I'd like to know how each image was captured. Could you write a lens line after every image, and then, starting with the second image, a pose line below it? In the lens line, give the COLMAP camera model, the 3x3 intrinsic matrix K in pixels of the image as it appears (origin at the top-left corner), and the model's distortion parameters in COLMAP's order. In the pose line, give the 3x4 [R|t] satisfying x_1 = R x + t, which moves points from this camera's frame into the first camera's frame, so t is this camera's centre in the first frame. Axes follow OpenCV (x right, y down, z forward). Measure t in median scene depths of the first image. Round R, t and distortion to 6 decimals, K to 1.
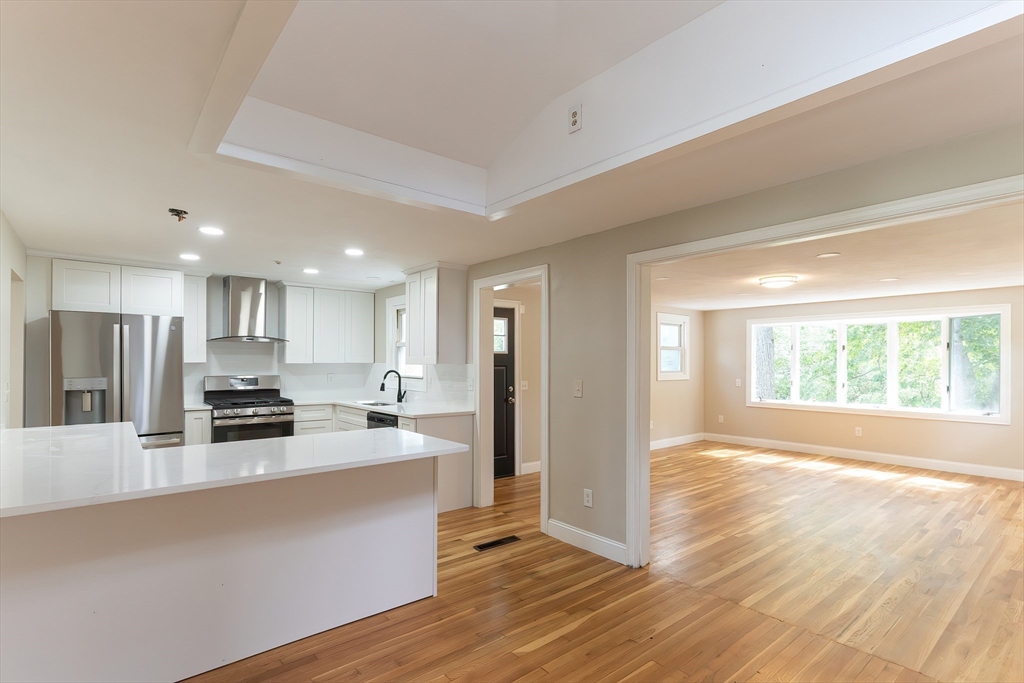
lens RADIAL K [[498.0, 0, 510.3], [0, 498.0, 362.3], [0, 0, 1]] dist [0.000621, -0.000030]
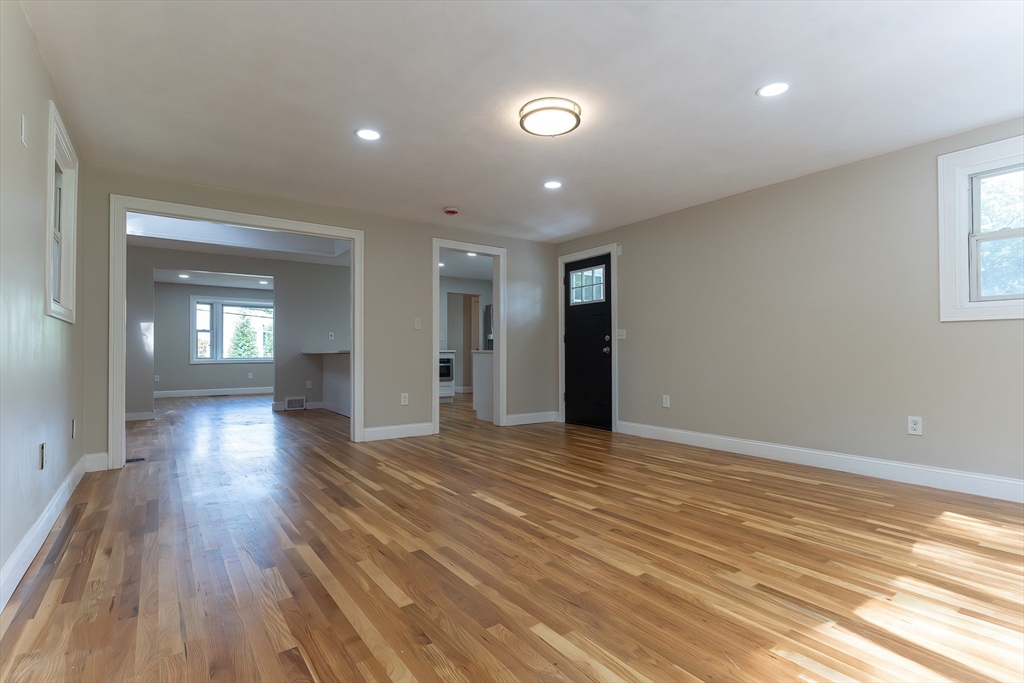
lens RADIAL K [[500.2, 0, 509.9], [0, 500.2, 346.0], [0, 0, 1]] dist [0.001578, 0.000407]
pose [[-0.083873, -0.016824, -0.996334, 1.016485], [0.001689, 0.999854, -0.017026, 0.089075], [0.996475, -0.003111, -0.083832, 0.944679]]
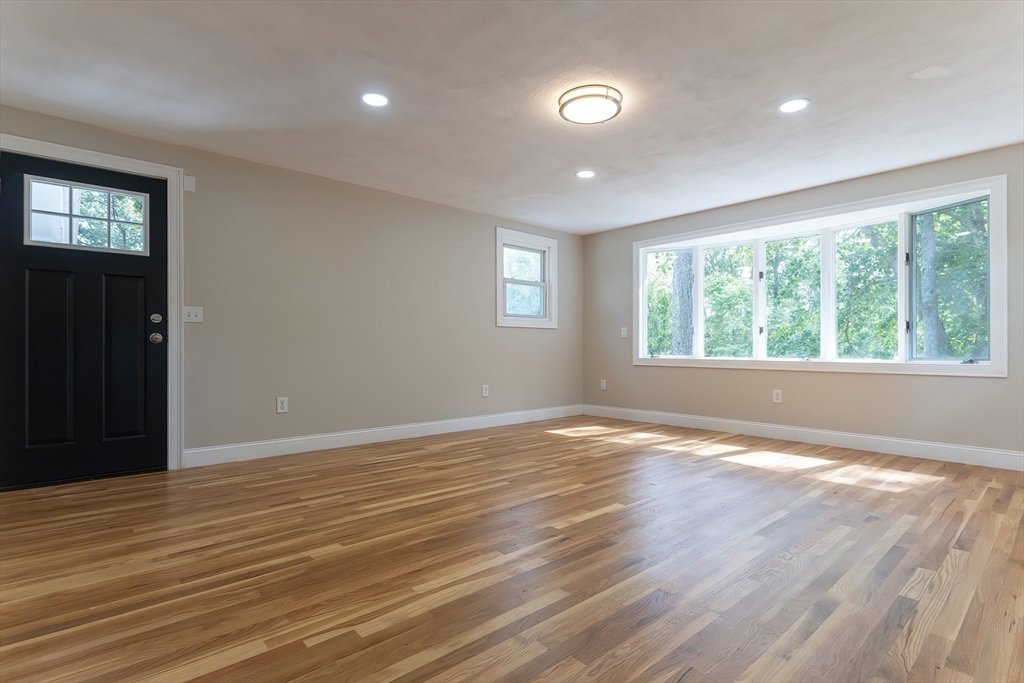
lens RADIAL K [[500.2, 0, 509.9], [0, 500.2, 346.0], [0, 0, 1]] dist [0.001578, 0.000407]
pose [[0.999621, -0.003204, 0.027337, 0.412133], [0.003325, 0.999985, -0.004389, 0.093807], [-0.027323, 0.004479, 0.999617, 0.438252]]
